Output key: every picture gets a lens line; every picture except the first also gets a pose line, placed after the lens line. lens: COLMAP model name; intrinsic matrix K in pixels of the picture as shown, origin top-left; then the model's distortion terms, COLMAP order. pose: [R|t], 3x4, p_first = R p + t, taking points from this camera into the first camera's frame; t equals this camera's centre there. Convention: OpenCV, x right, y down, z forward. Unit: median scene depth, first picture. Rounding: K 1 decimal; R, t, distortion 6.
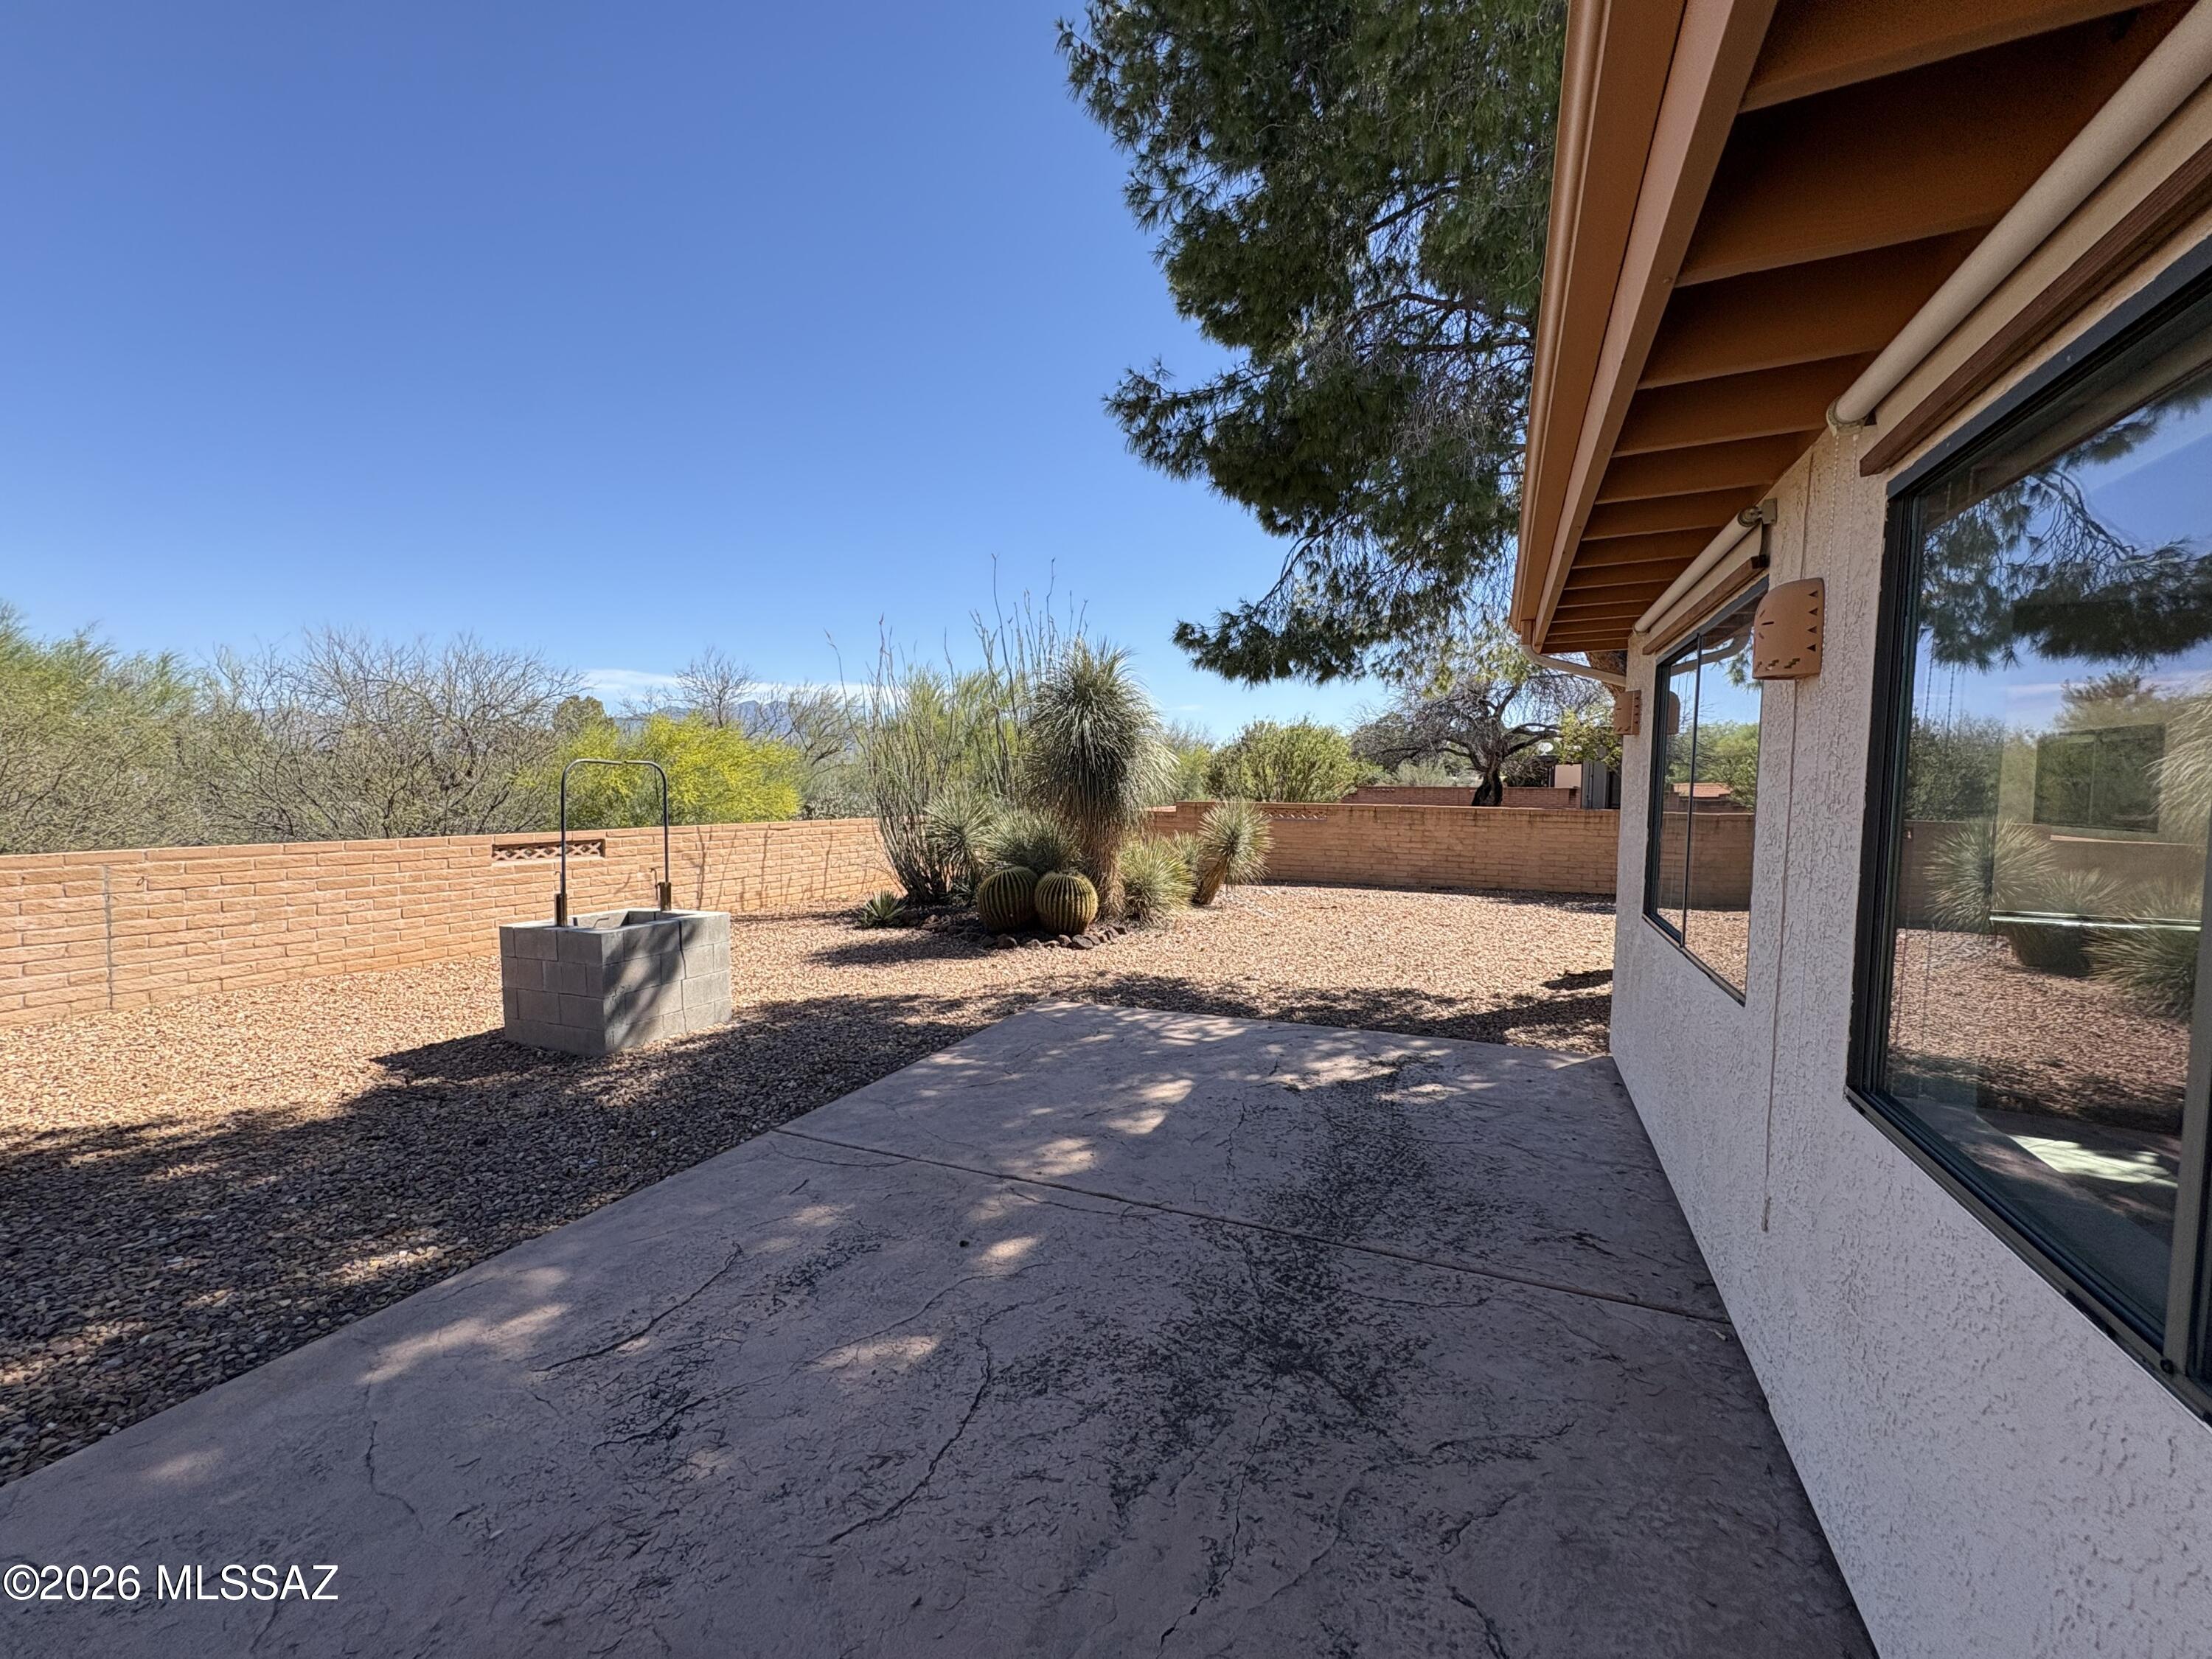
lens RADIAL K [[885.1, 0, 1118.6], [0, 885.1, 821.7], [0, 0, 1]] dist [0.002538, 0.000463]
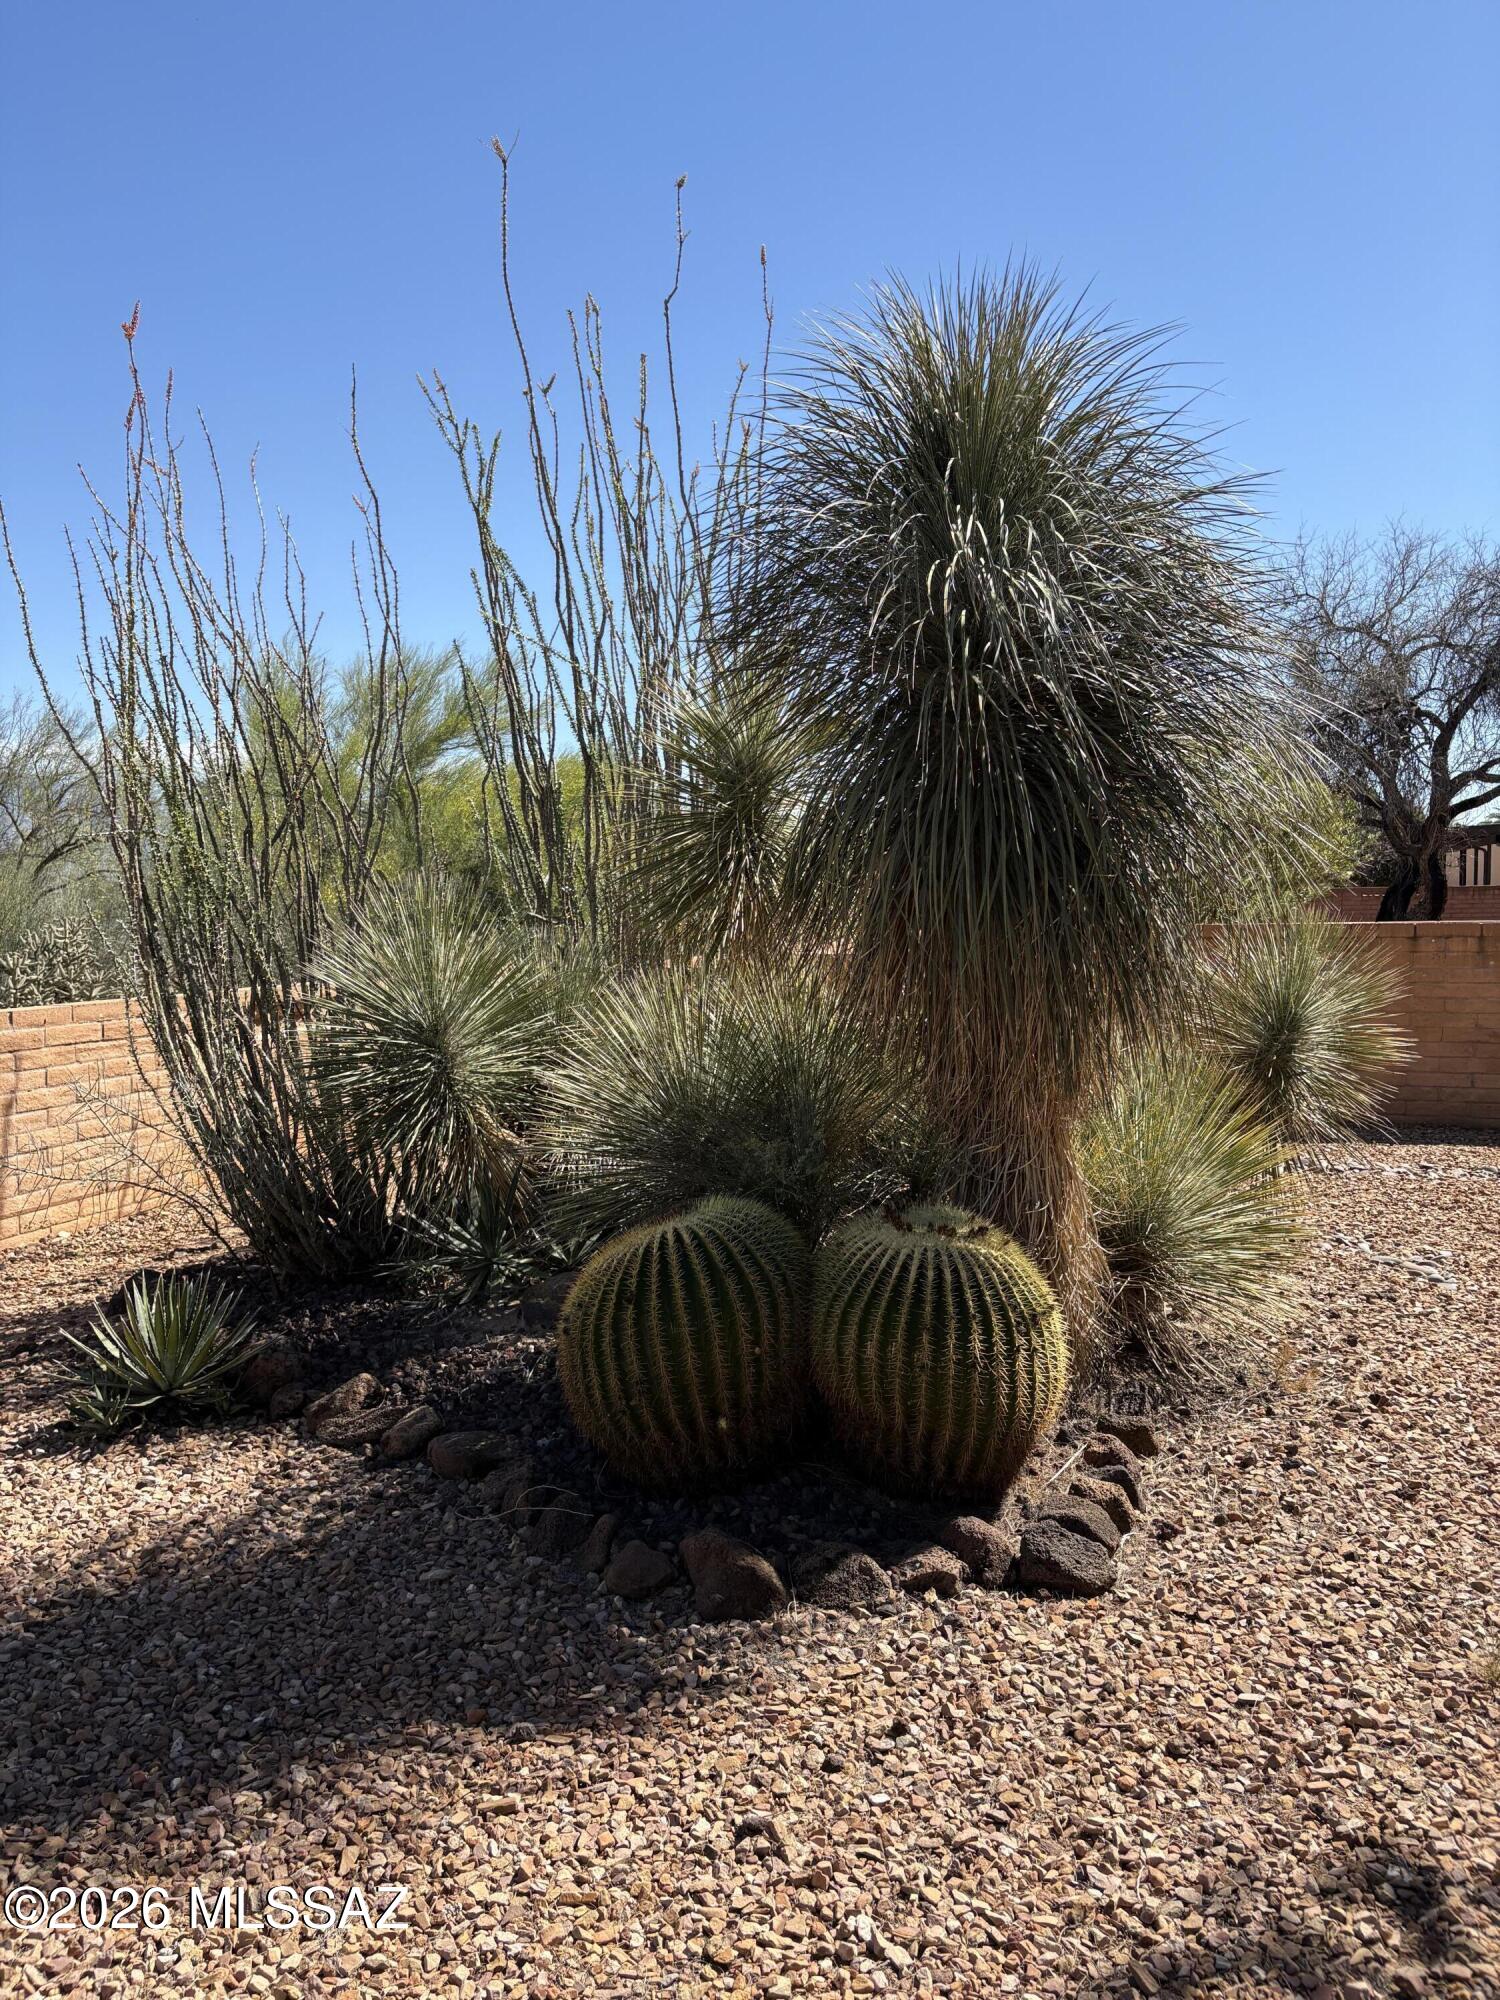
lens RADIAL K [[1519.5, 0, 741.7], [0, 1519.5, 1003.1], [0, 0, 1]] dist [0.062523, -0.065806]
pose [[0.996635, -0.031470, 0.075690, -0.198572], [0.029841, 0.999300, 0.022558, -0.017673], [-0.076347, -0.020224, 0.996876, 0.838727]]
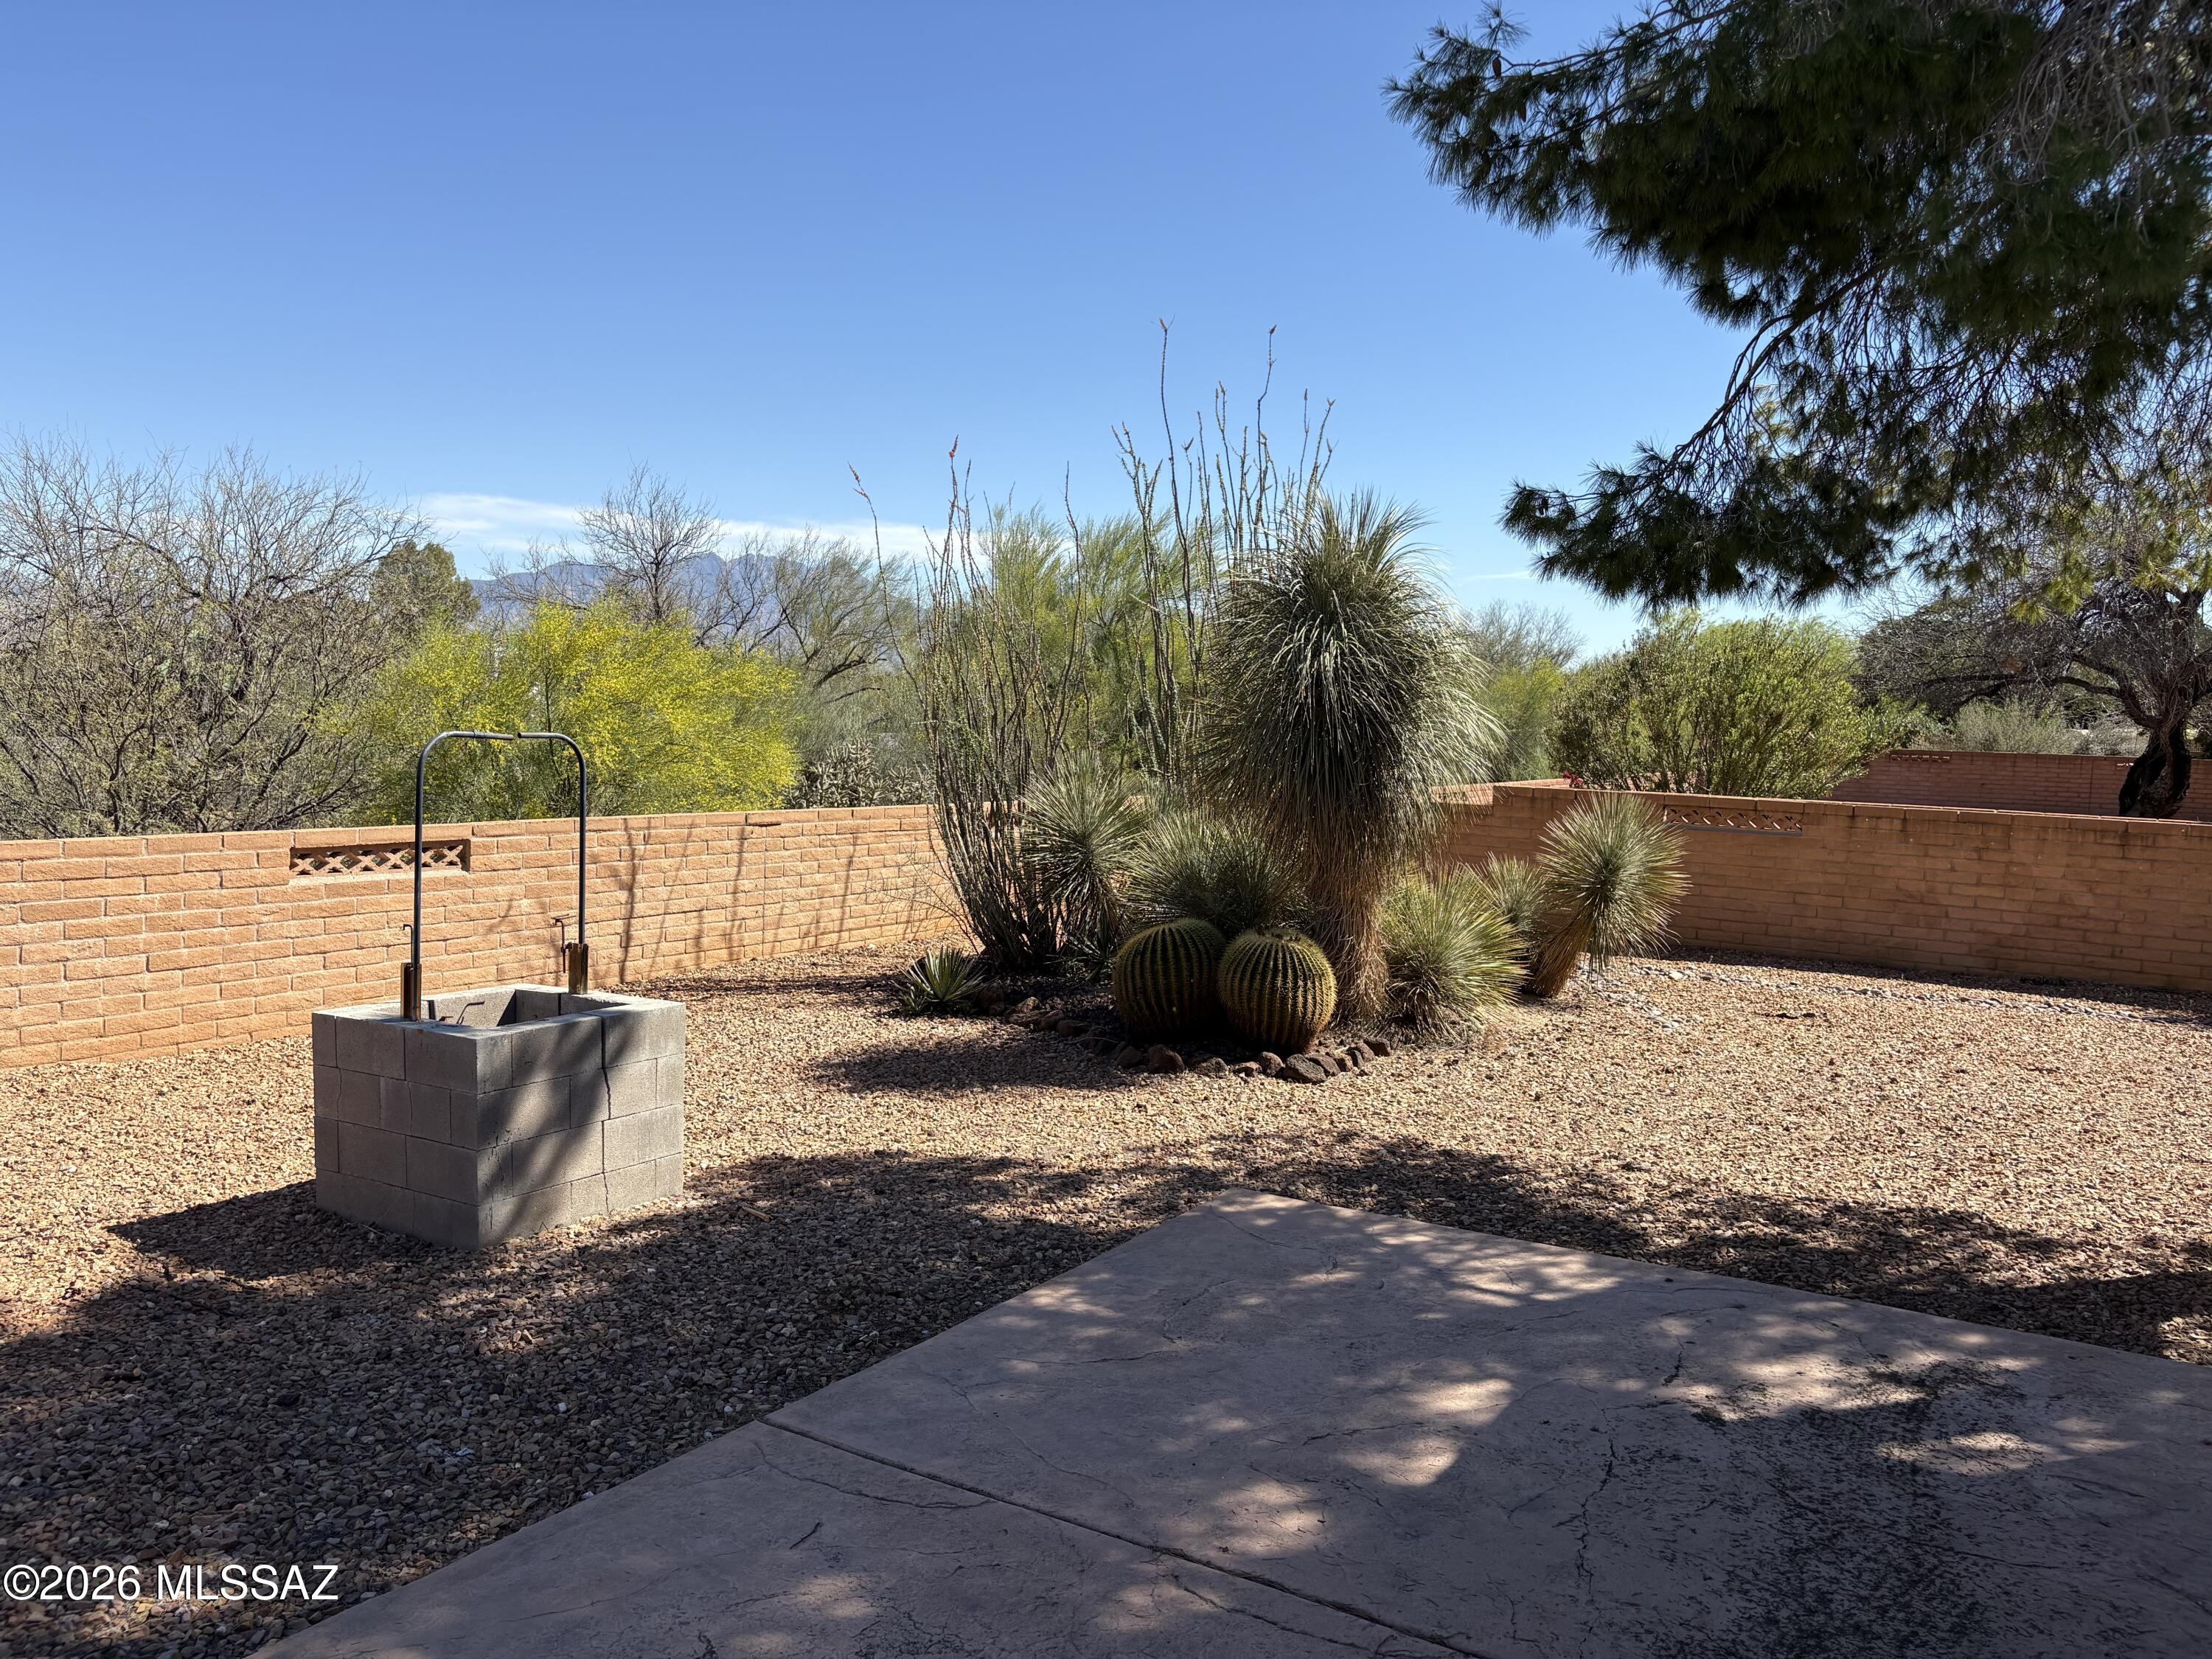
lens RADIAL K [[1680.6, 0, 1120.5], [0, 1680.6, 841.1], [0, 0, 1]] dist [0.062523, -0.065806]
pose [[0.988156, 0.034043, -0.149628, -0.005560], [-0.029572, 0.999050, 0.032007, -0.039789], [0.150576, -0.027203, 0.988224, -0.021030]]
